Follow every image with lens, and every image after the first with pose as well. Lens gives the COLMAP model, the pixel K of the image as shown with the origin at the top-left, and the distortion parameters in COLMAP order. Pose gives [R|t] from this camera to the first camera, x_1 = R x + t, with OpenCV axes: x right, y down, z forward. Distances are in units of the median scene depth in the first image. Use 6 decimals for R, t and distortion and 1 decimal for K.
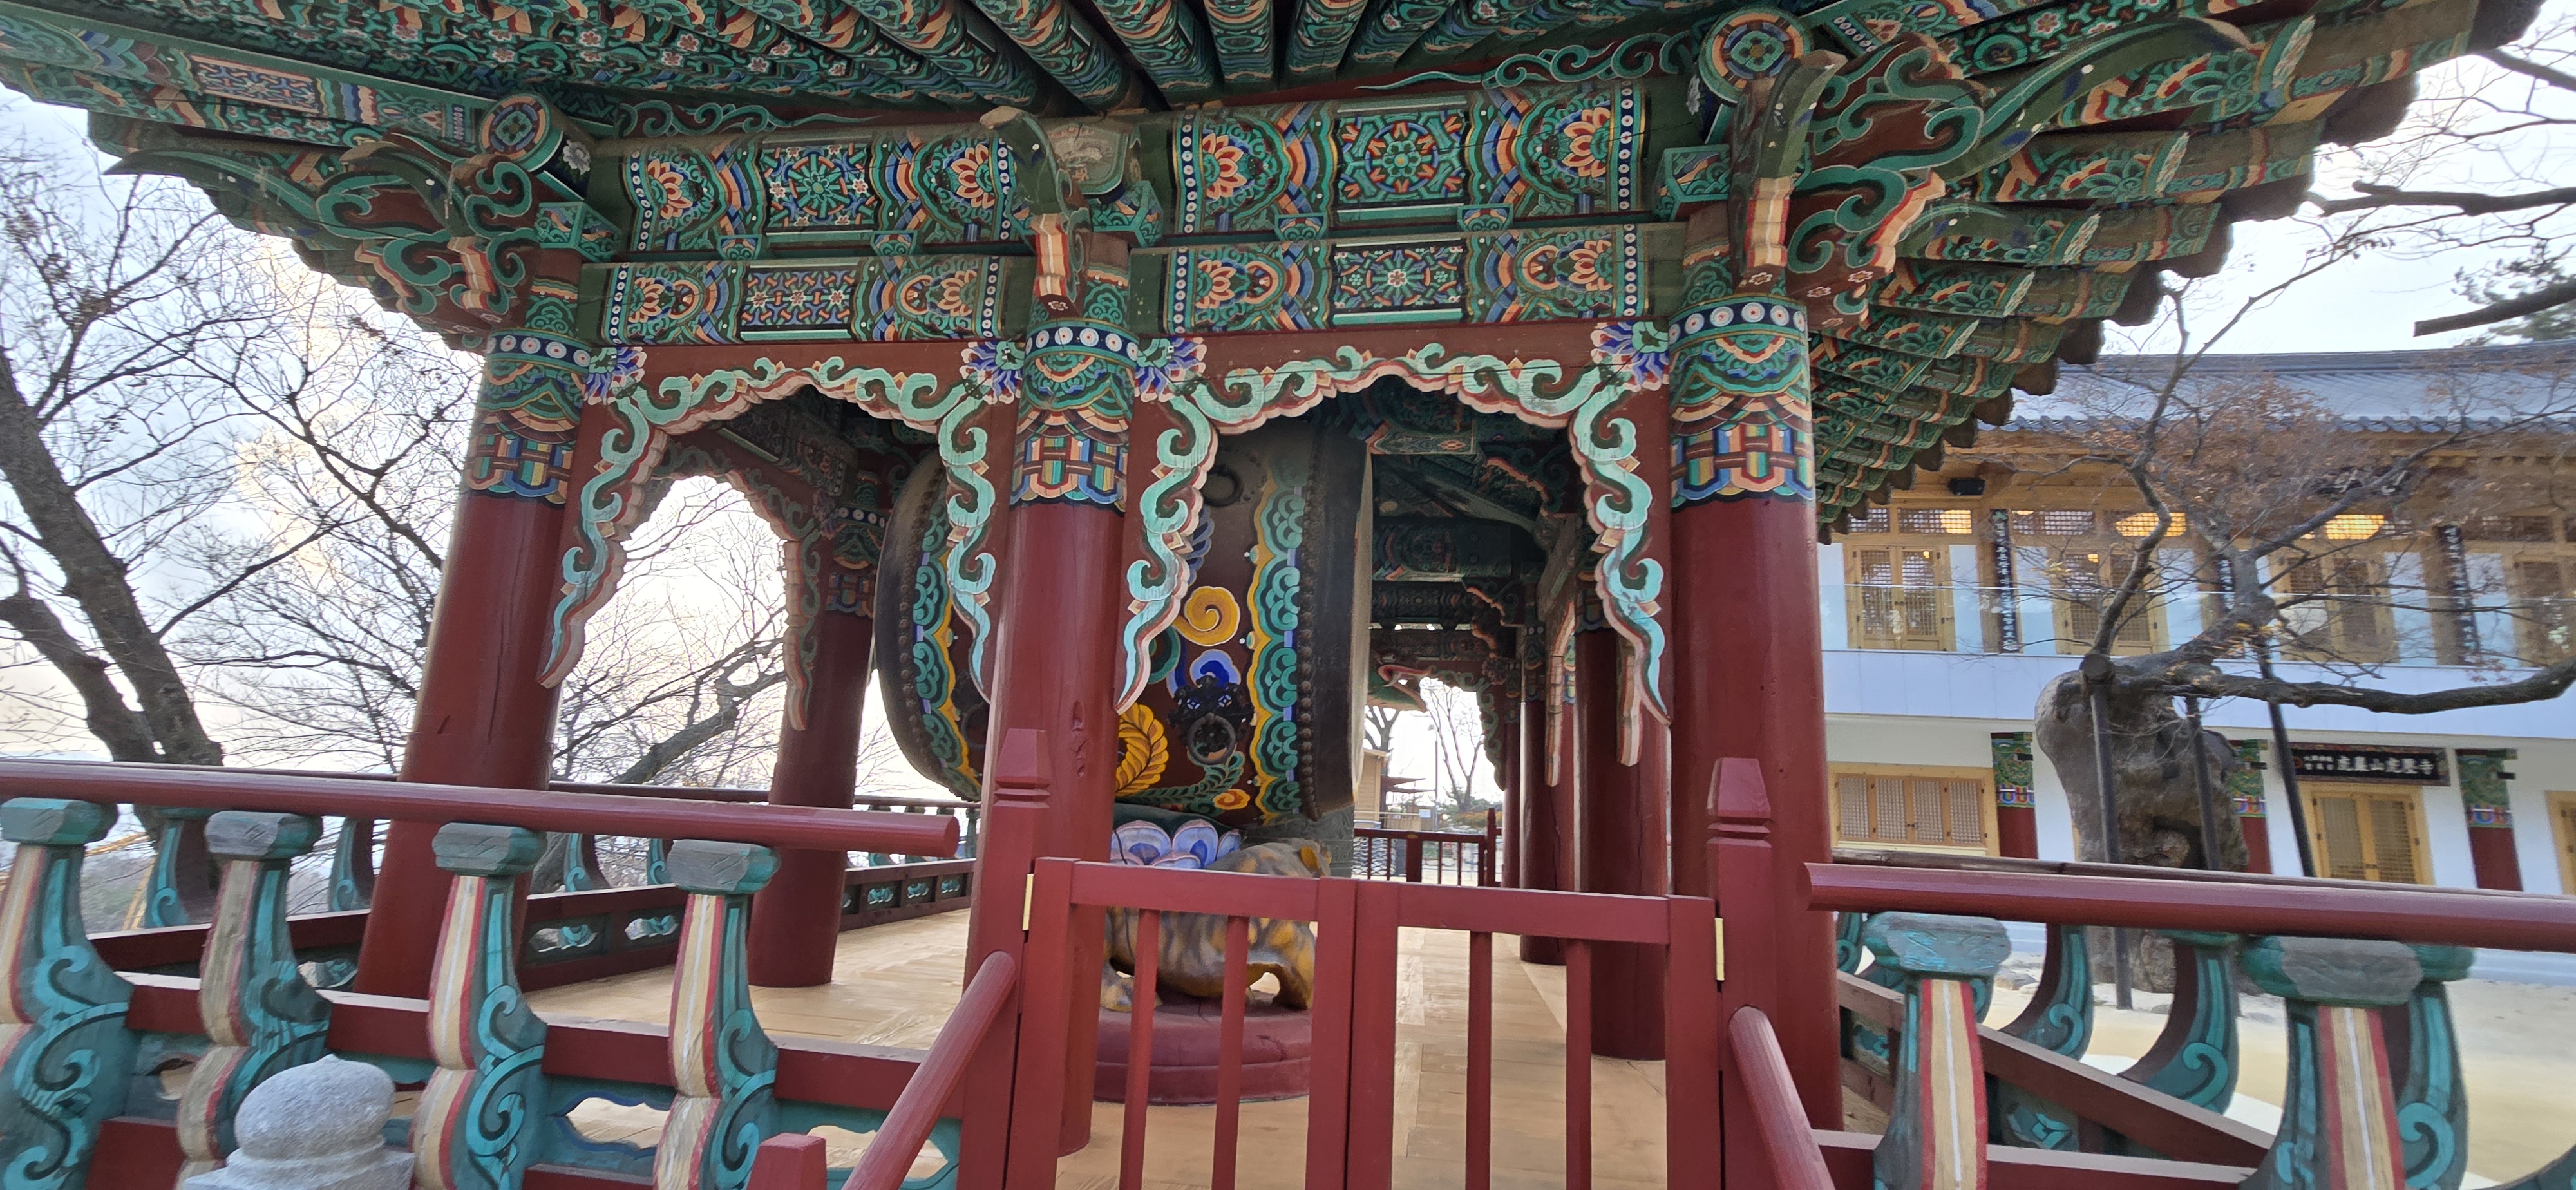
lens RADIAL K [[1048.6, 0, 1260.0], [0, 1048.6, 604.0], [0, 0, 1]] dist [-0.003404, 0.000372]
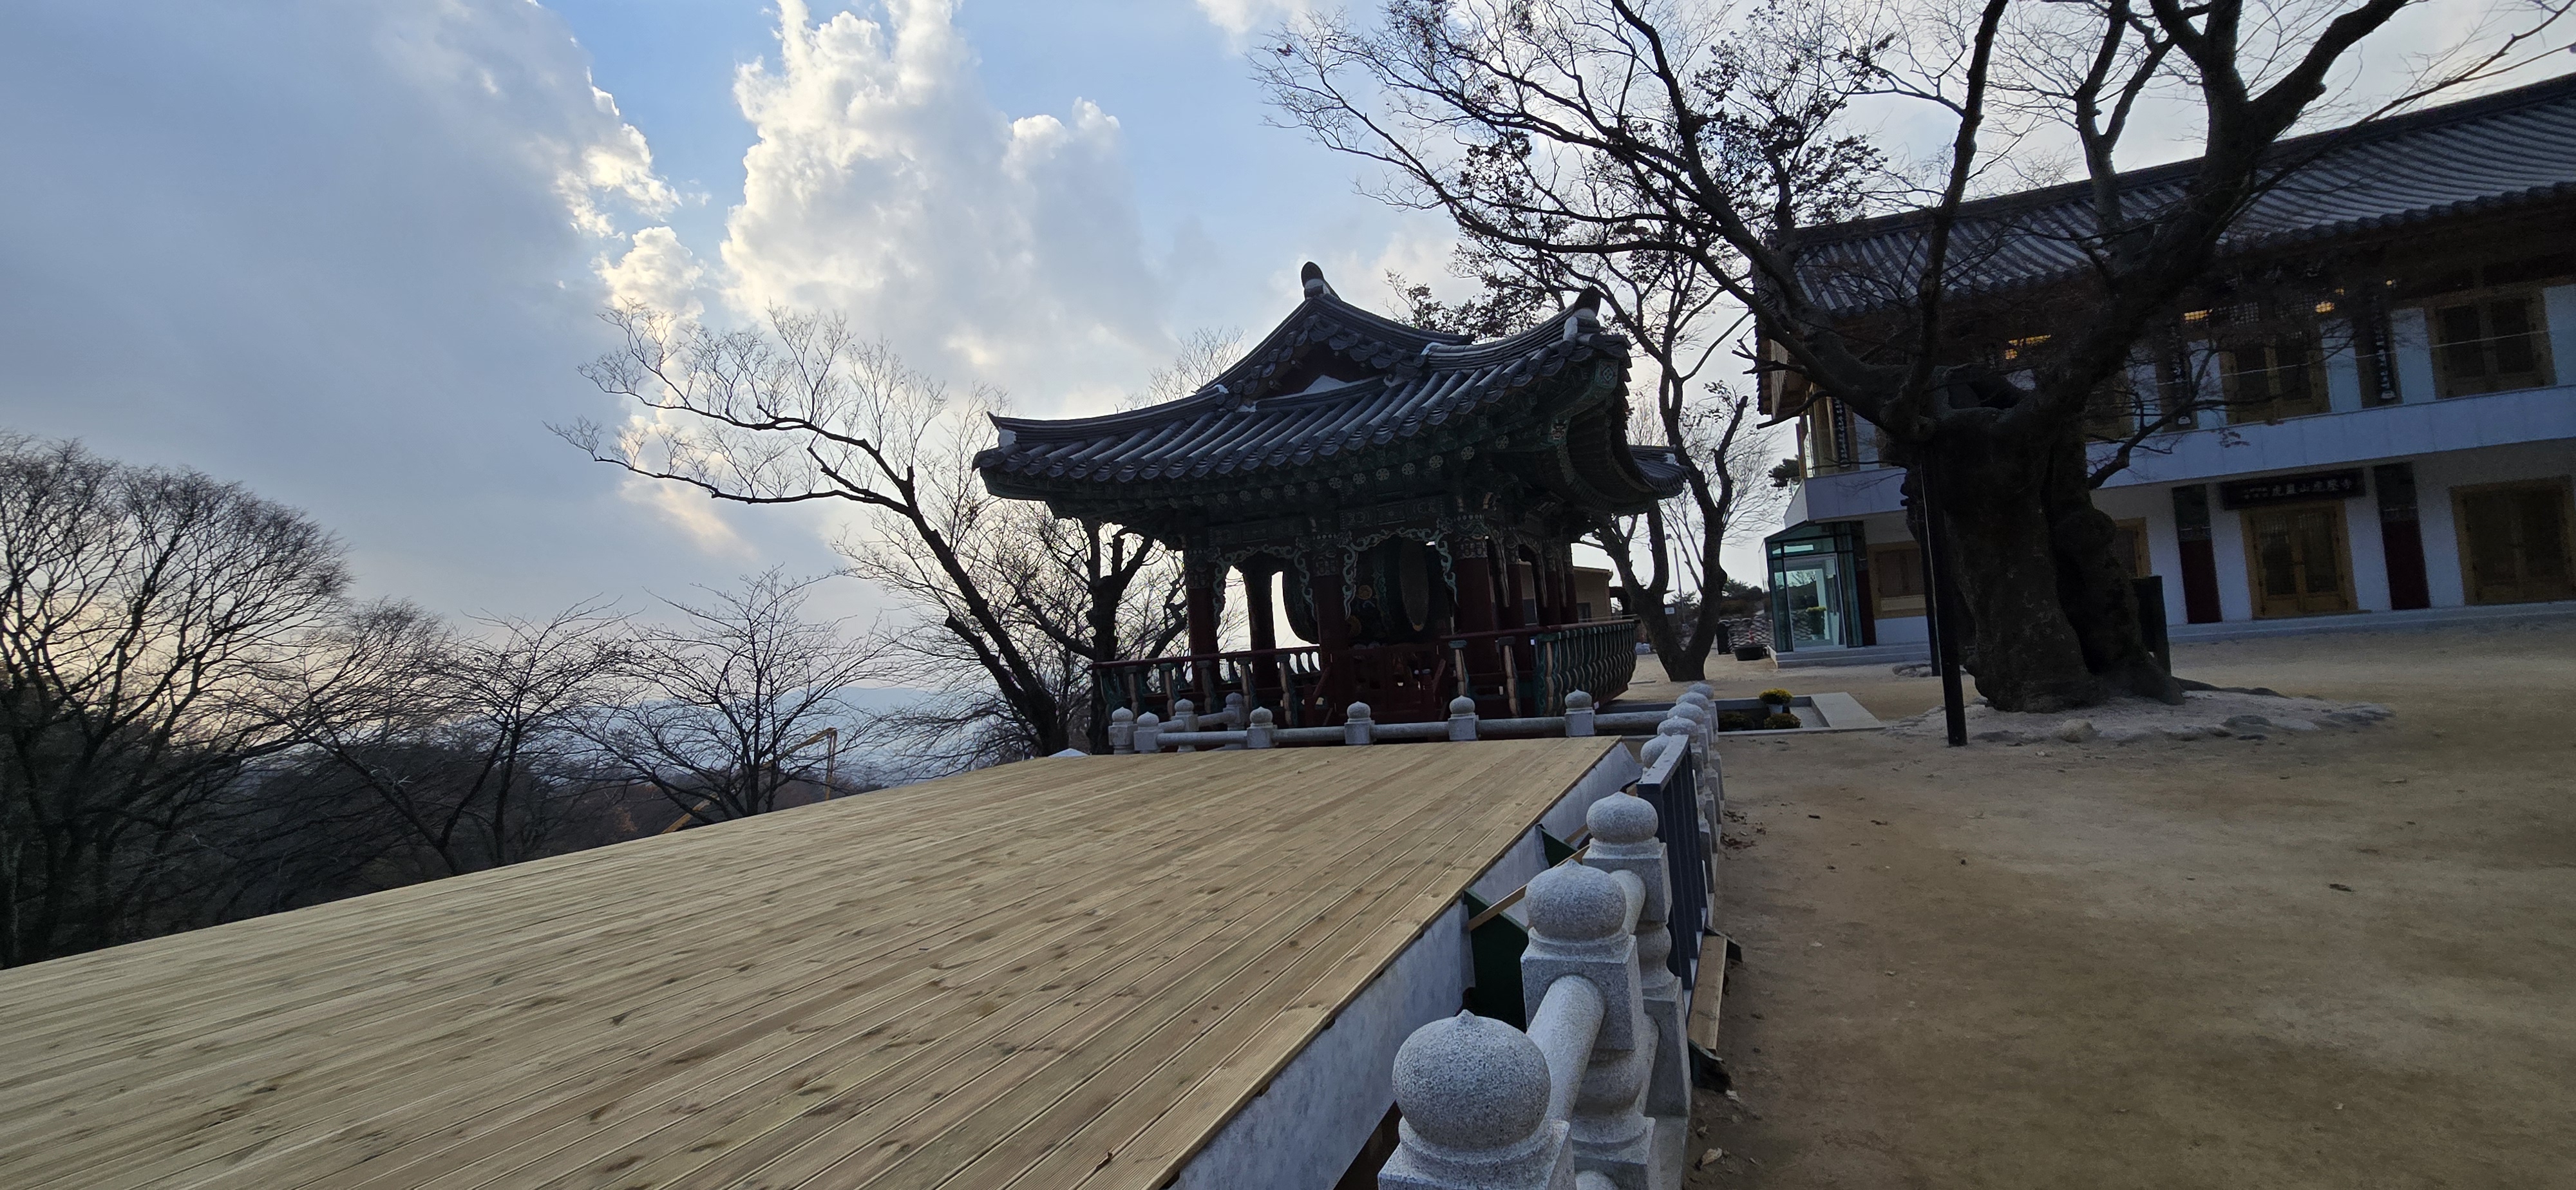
lens RADIAL K [[1048.6, 0, 1260.0], [0, 1048.6, 604.0], [0, 0, 1]] dist [-0.003404, 0.000372]
pose [[0.949780, -0.139326, -0.280190, 0.698484], [0.181161, 0.974915, 0.129312, -0.543181], [0.255145, -0.173578, 0.951195, -2.976939]]
